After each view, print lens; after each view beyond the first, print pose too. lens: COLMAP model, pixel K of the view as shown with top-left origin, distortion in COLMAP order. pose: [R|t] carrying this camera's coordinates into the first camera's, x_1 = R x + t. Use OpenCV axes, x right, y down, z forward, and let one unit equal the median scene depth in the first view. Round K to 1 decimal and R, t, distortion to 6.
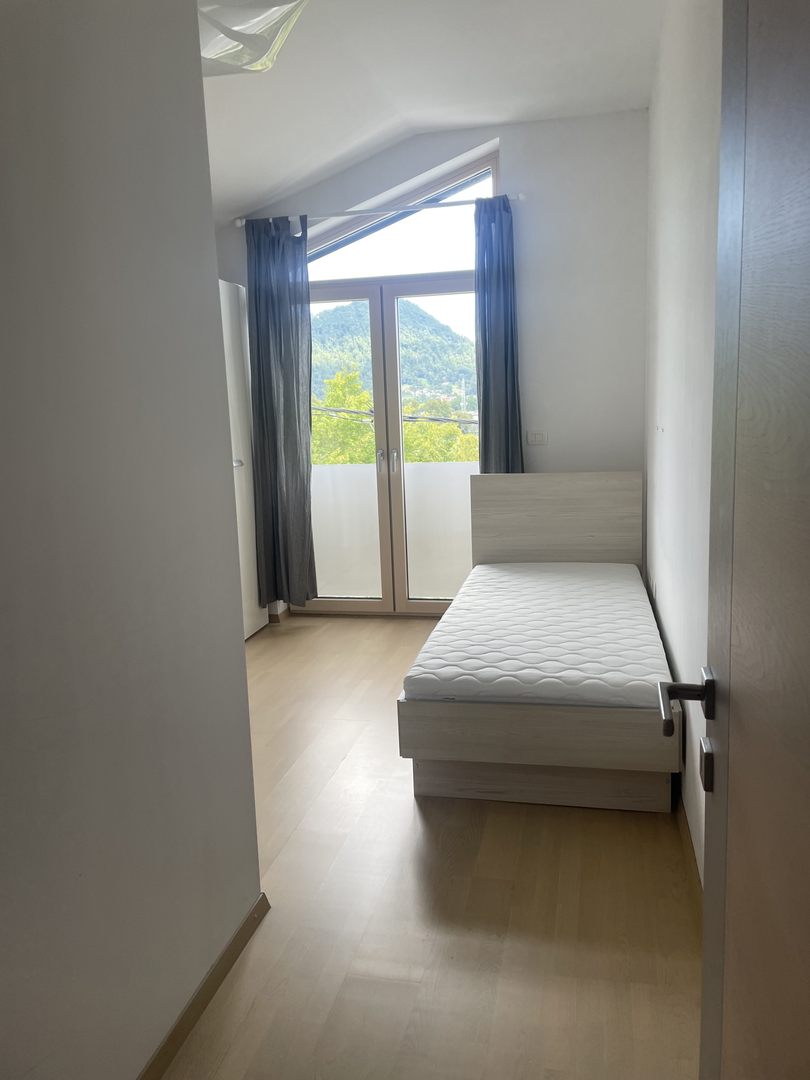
lens RADIAL K [[832.8, 0, 407.4], [0, 832.8, 539.6], [0, 0, 1]] dist [0.074128, -0.090937]
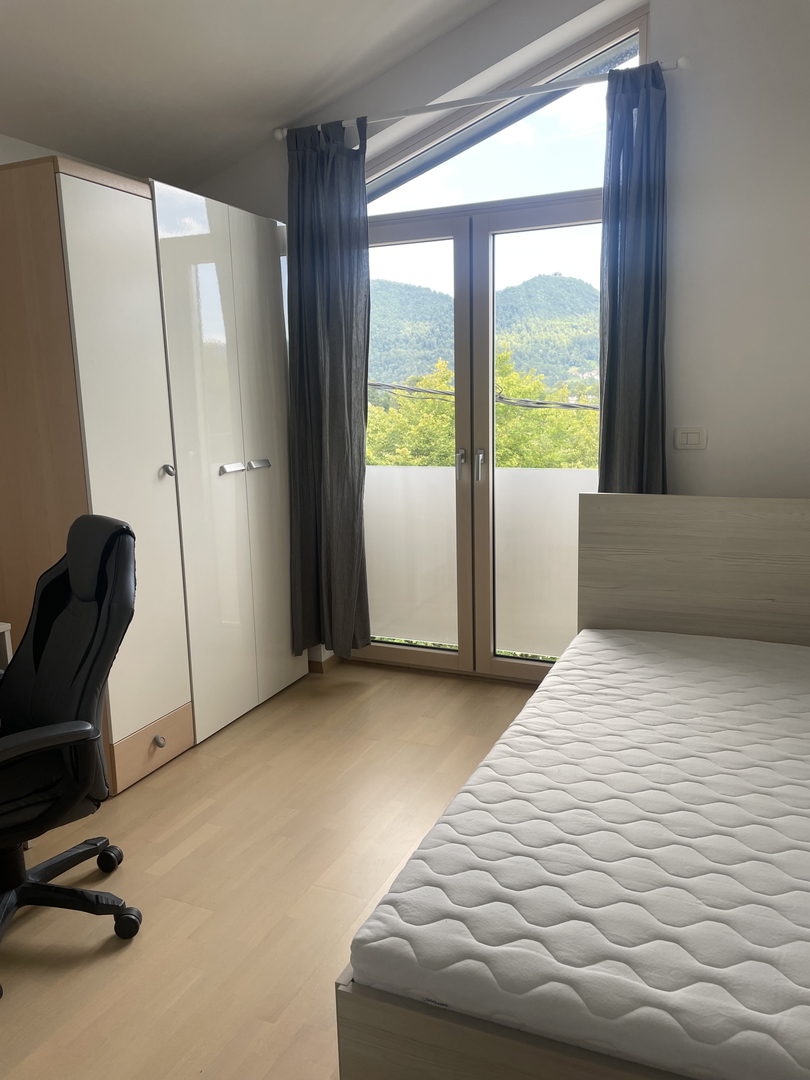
lens RADIAL K [[832.8, 0, 400.4], [0, 832.8, 535.8], [0, 0, 1]] dist [0.074128, -0.090937]
pose [[0.979605, 0.049549, -0.194730, 0.062899], [-0.046332, 0.998704, 0.021040, -0.048523], [0.195521, -0.011588, 0.980631, 0.297976]]
